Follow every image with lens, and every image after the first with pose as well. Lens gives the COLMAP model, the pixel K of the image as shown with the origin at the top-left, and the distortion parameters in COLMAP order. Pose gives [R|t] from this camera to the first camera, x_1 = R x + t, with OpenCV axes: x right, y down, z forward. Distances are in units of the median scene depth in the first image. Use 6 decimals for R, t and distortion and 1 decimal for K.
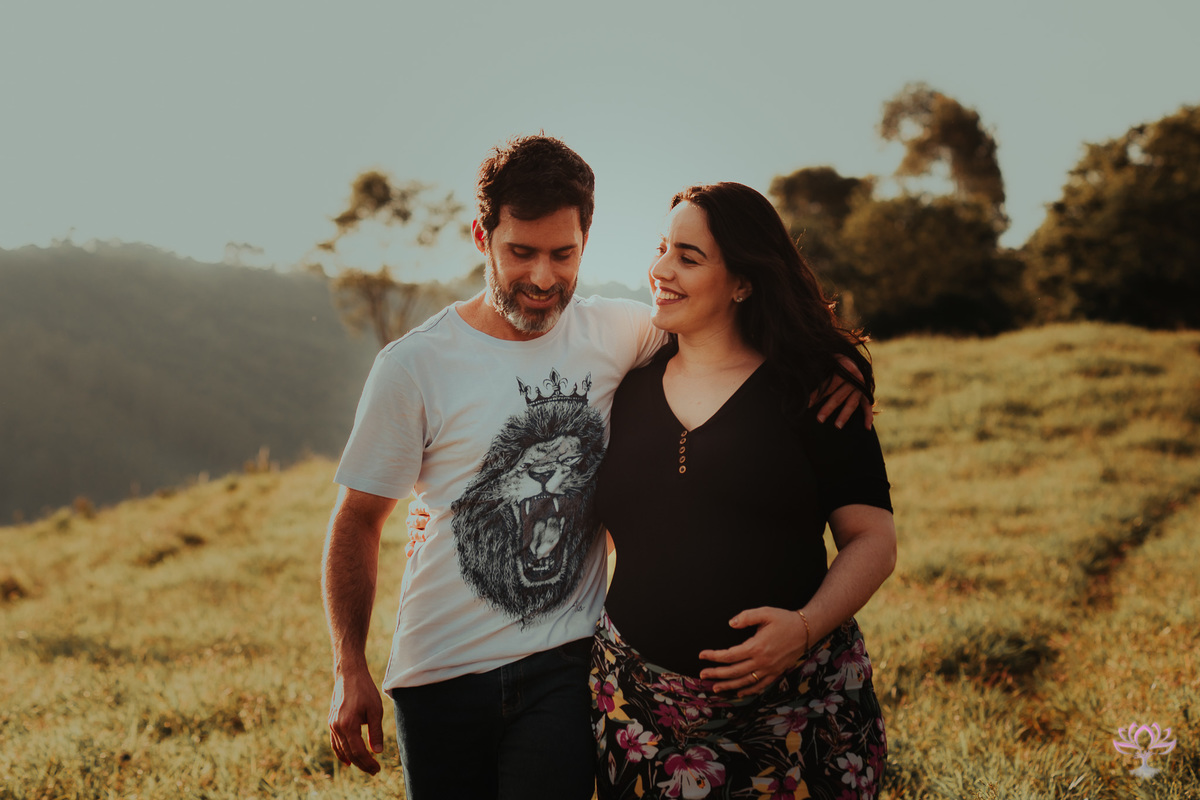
lens RADIAL K [[3078.1, 0, 624.3], [0, 3078.1, 399.4], [0, 0, 1]] dist [0.089993, 0.183424]
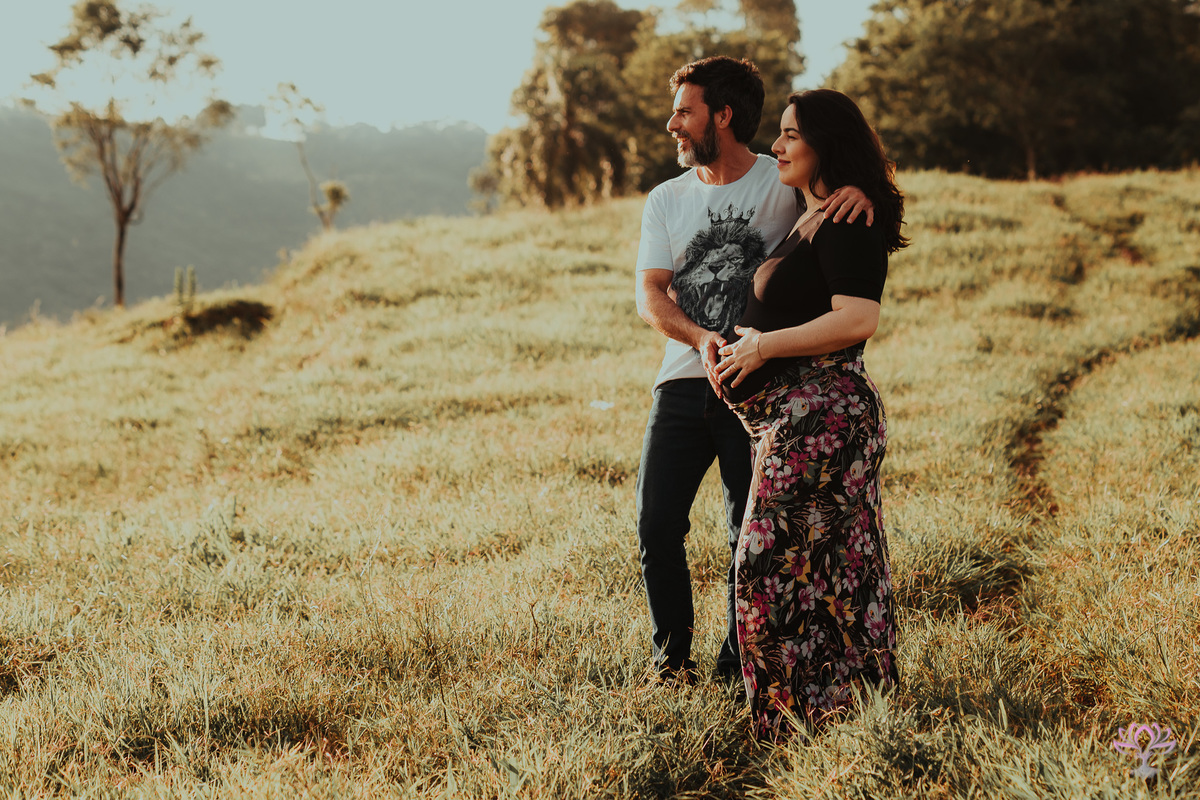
lens RADIAL K [[2901.2, 0, 600.0], [0, 2901.2, 400.0], [0, 0, 1]] dist [0.067675, -0.030433]
pose [[0.993490, -0.000597, 0.113917, -0.034560], [-0.005021, 0.998785, 0.049030, 0.000510], [-0.113807, -0.049283, 0.992280, 0.156419]]
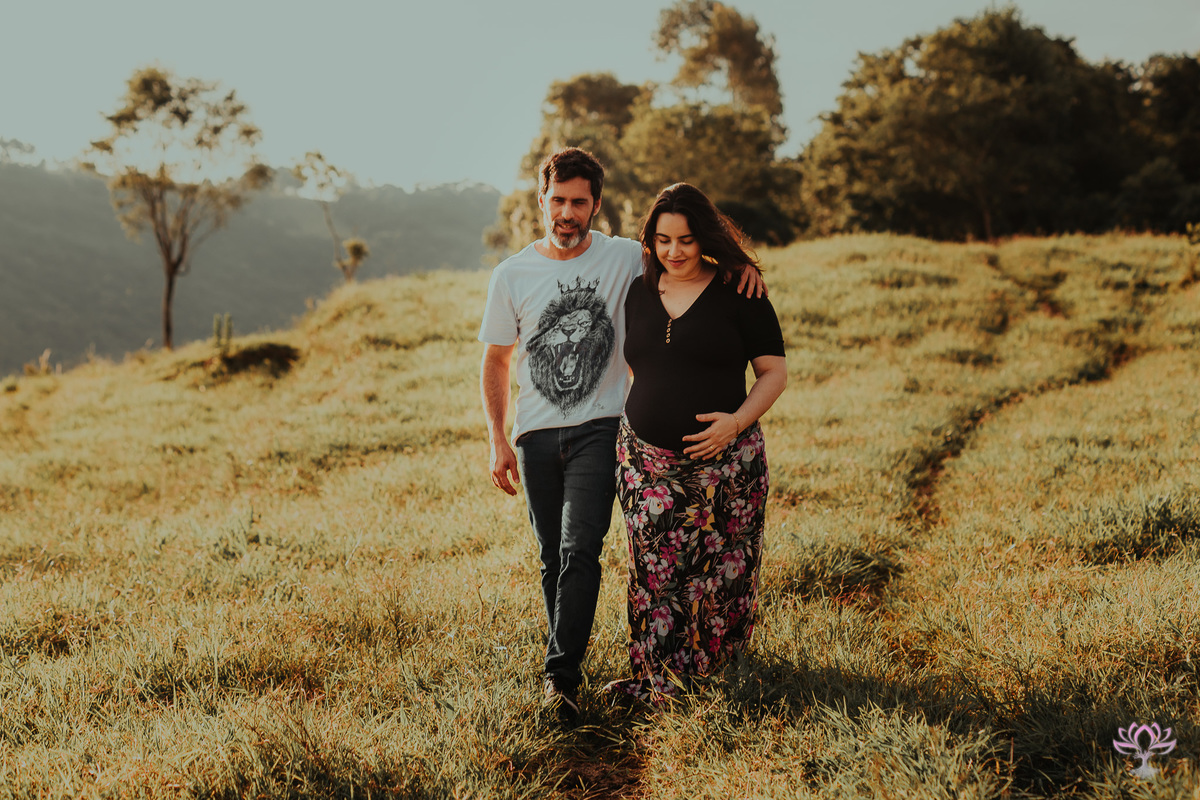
lens RADIAL K [[2901.2, 0, 600.0], [0, 2901.2, 400.0], [0, 0, 1]] dist [0.067675, -0.030433]
pose [[0.995692, 0.008299, 0.092354, -0.024103], [-0.011360, 0.999402, 0.032669, -0.000315], [-0.092027, -0.033577, 0.995190, 0.056400]]
